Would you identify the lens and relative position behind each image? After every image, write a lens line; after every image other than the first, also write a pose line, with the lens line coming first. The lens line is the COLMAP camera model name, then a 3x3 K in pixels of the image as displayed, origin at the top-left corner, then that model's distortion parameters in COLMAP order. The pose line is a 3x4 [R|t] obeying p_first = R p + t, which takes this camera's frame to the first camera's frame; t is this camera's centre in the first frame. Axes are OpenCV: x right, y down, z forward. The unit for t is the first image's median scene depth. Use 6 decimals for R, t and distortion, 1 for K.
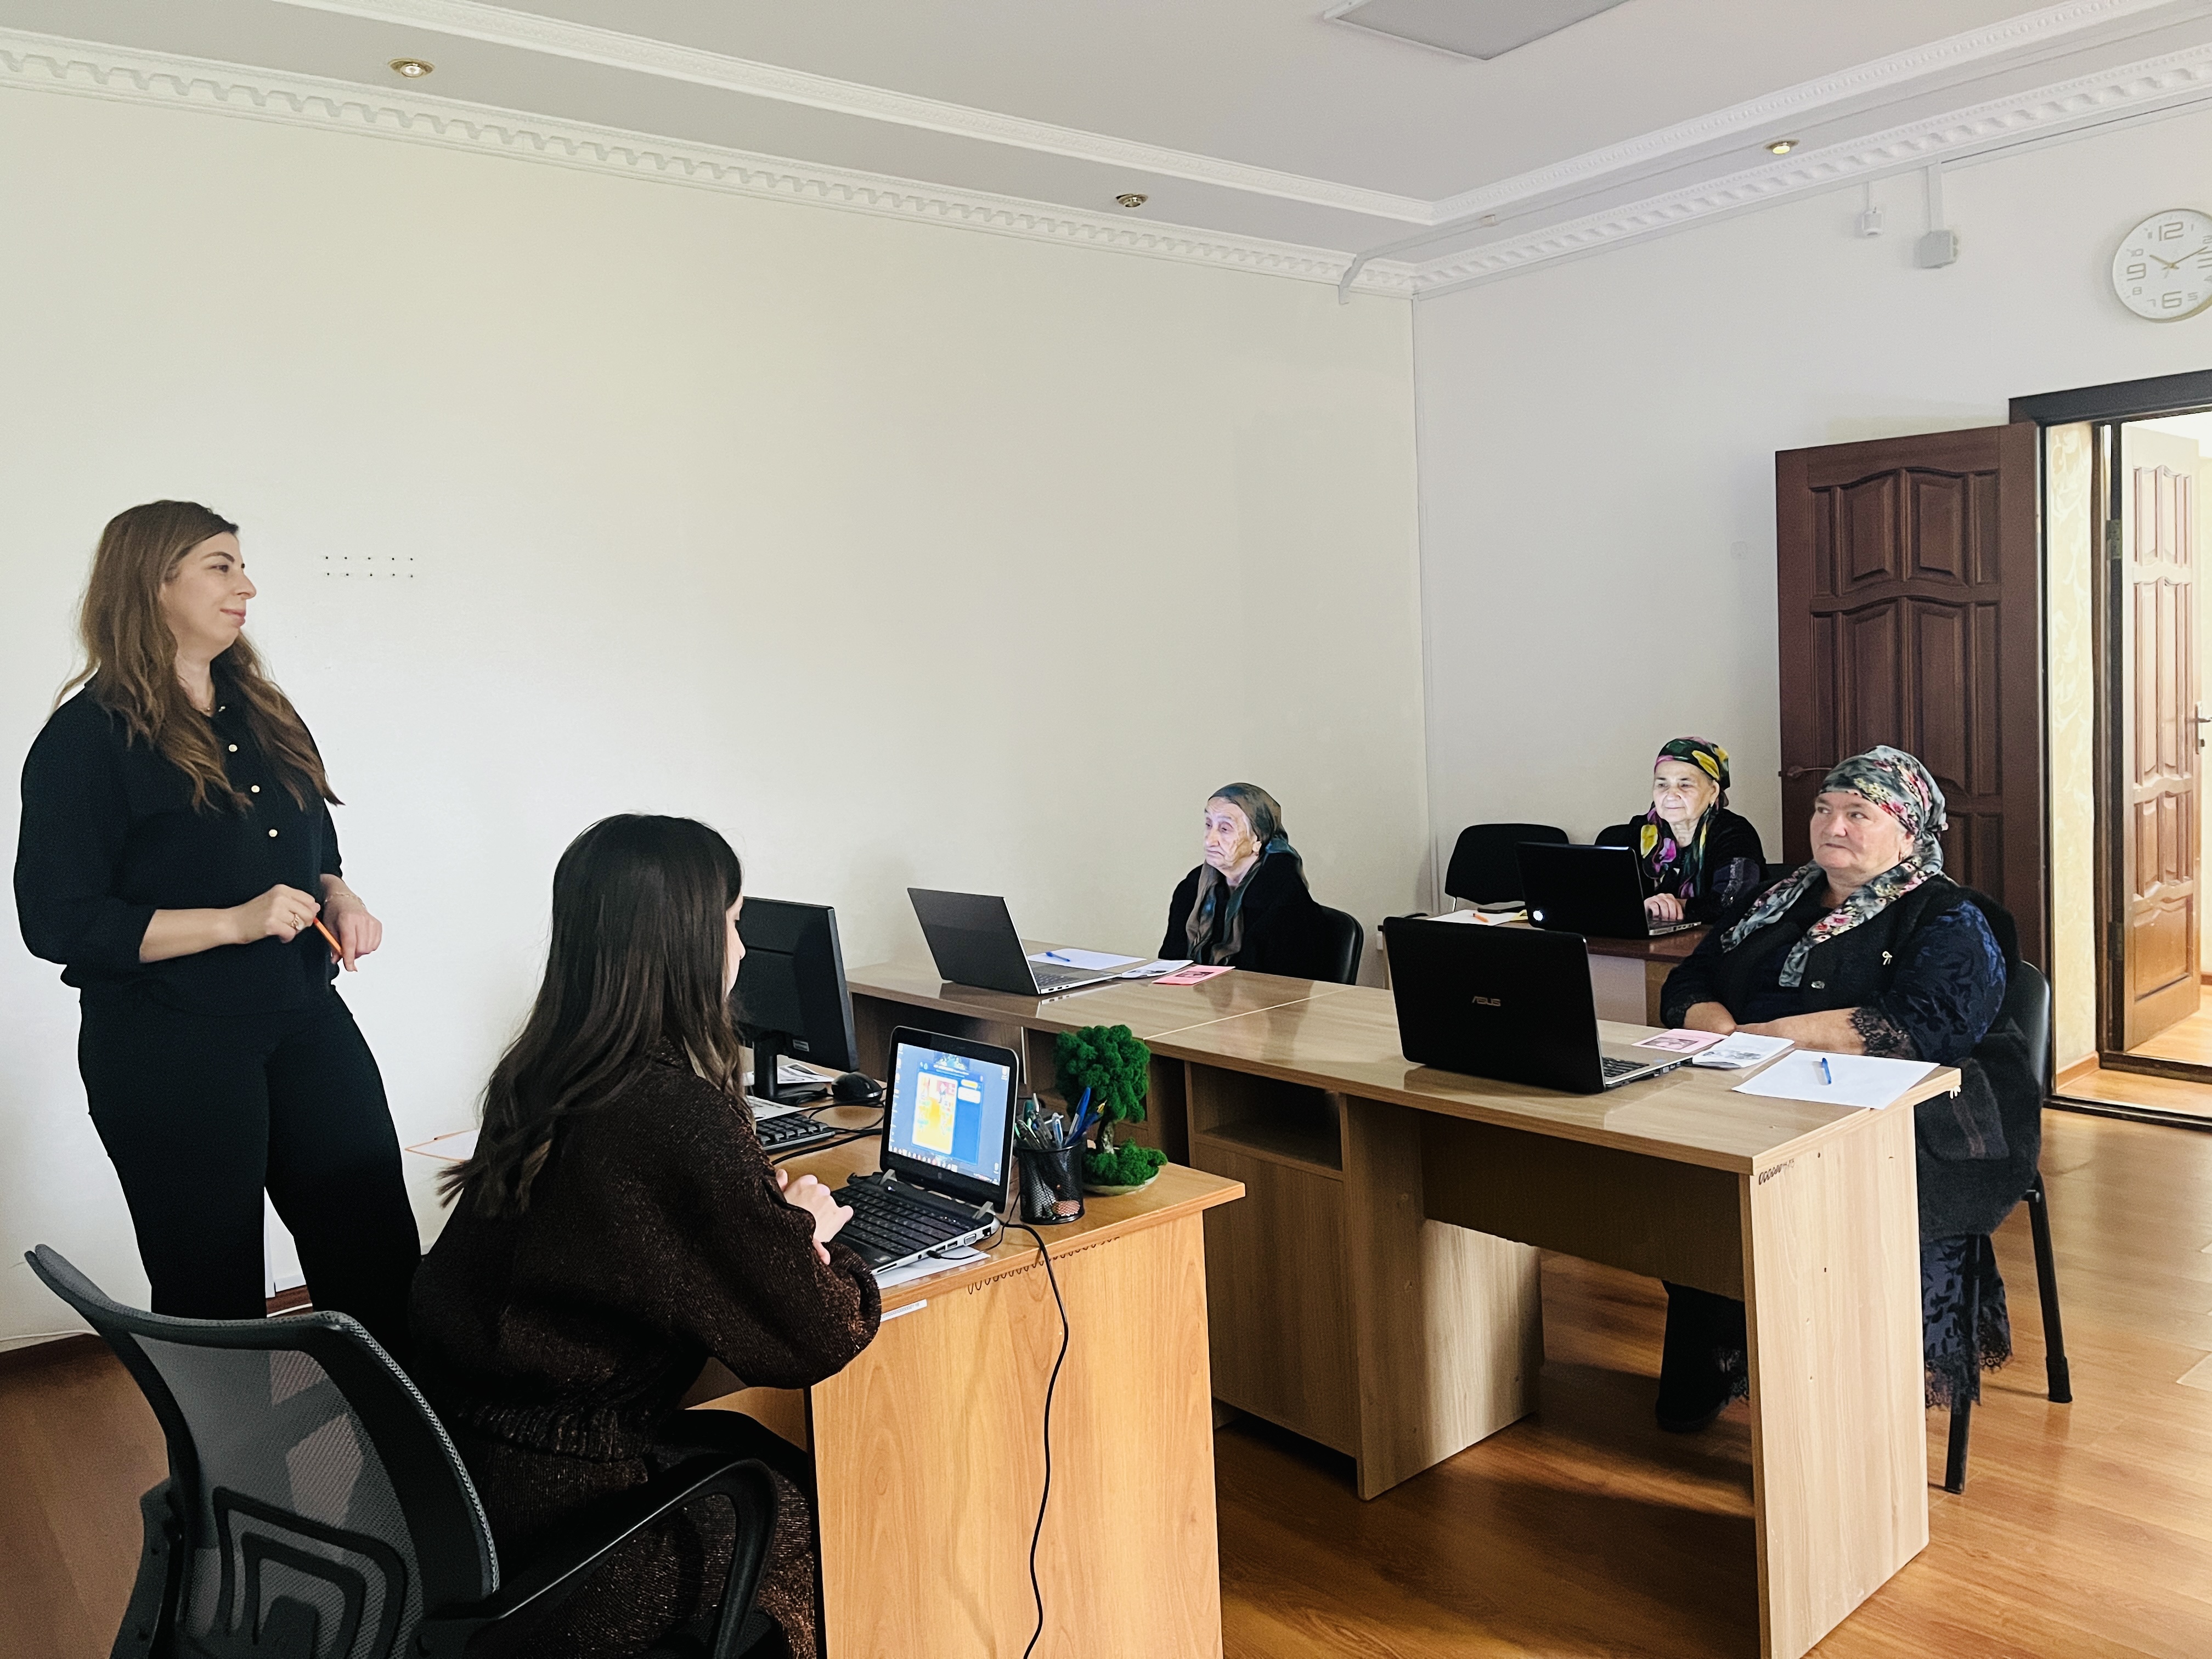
lens RADIAL K [[1673.6, 0, 1106.0], [0, 1673.6, 829.5], [0, 0, 1]] dist [0.001000, -0.000754]
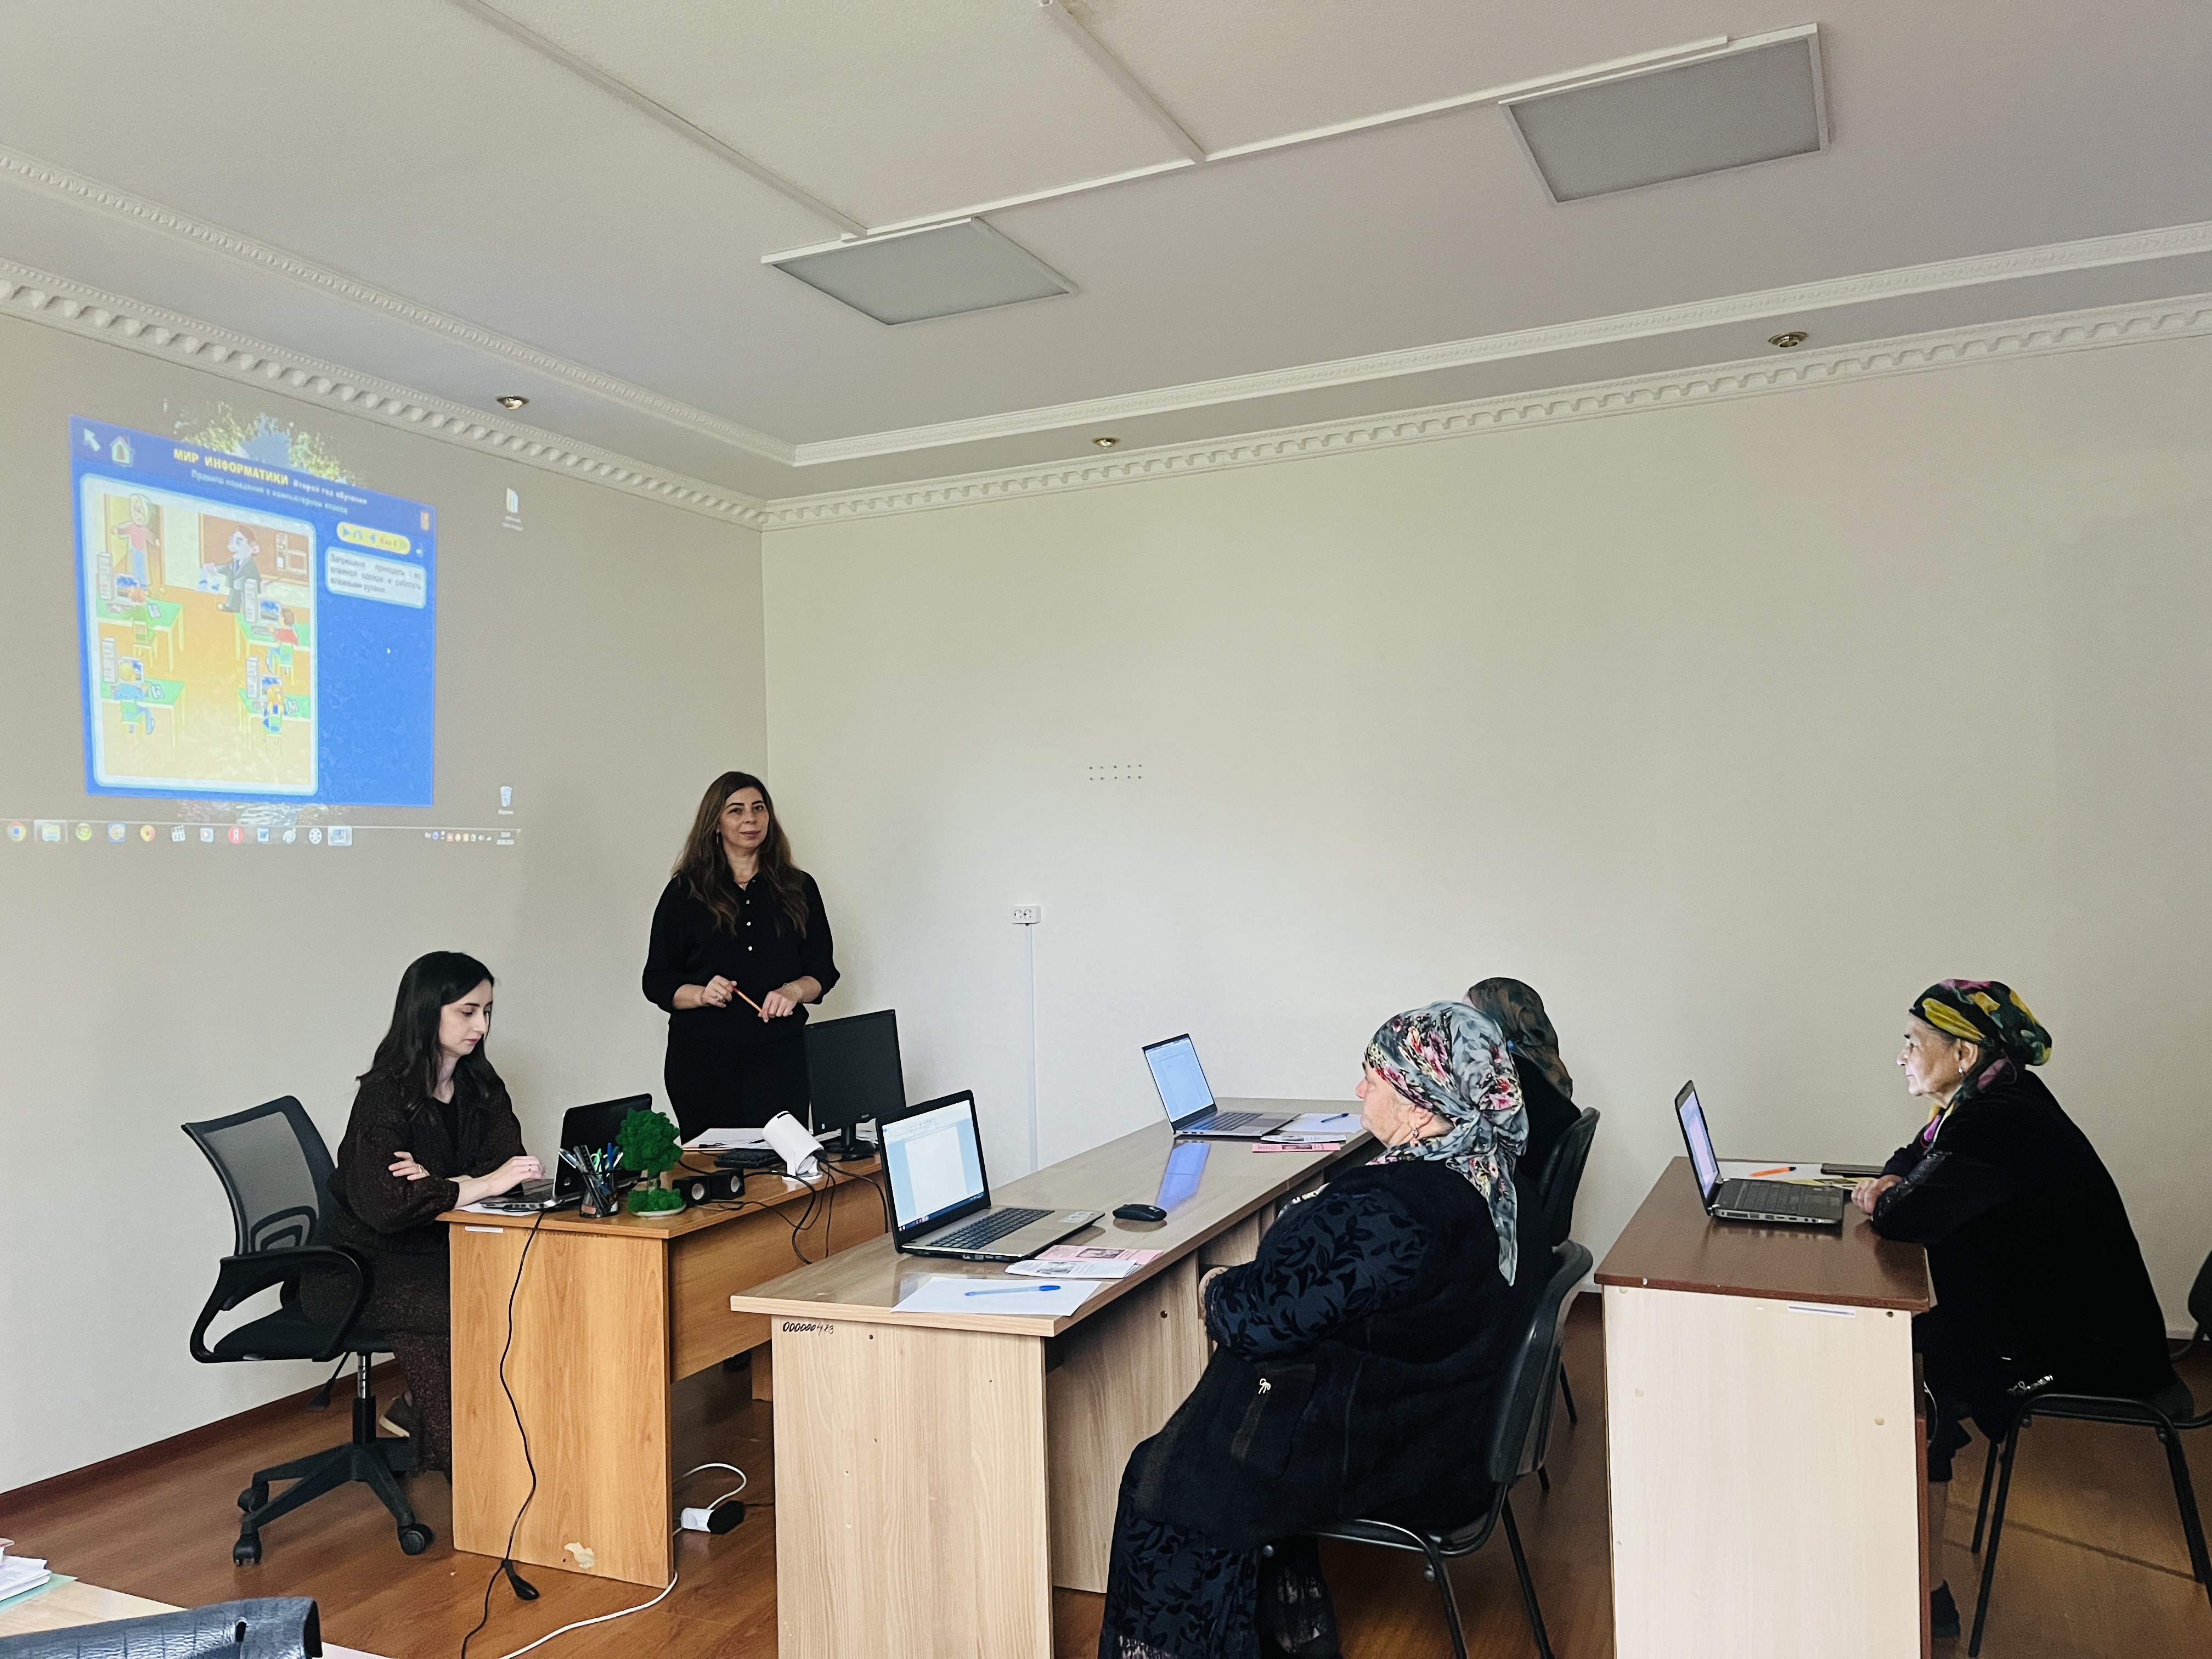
lens RADIAL K [[1689.0, 0, 1106.0], [0, 1689.0, 829.5], [0, 0, 1]] dist [0.009846, -0.001187]
pose [[0.448301, 0.018742, -0.893686, 1.278330], [-0.067730, 0.997618, -0.013054, -0.127915], [0.891313, 0.066381, 0.448502, 0.490076]]
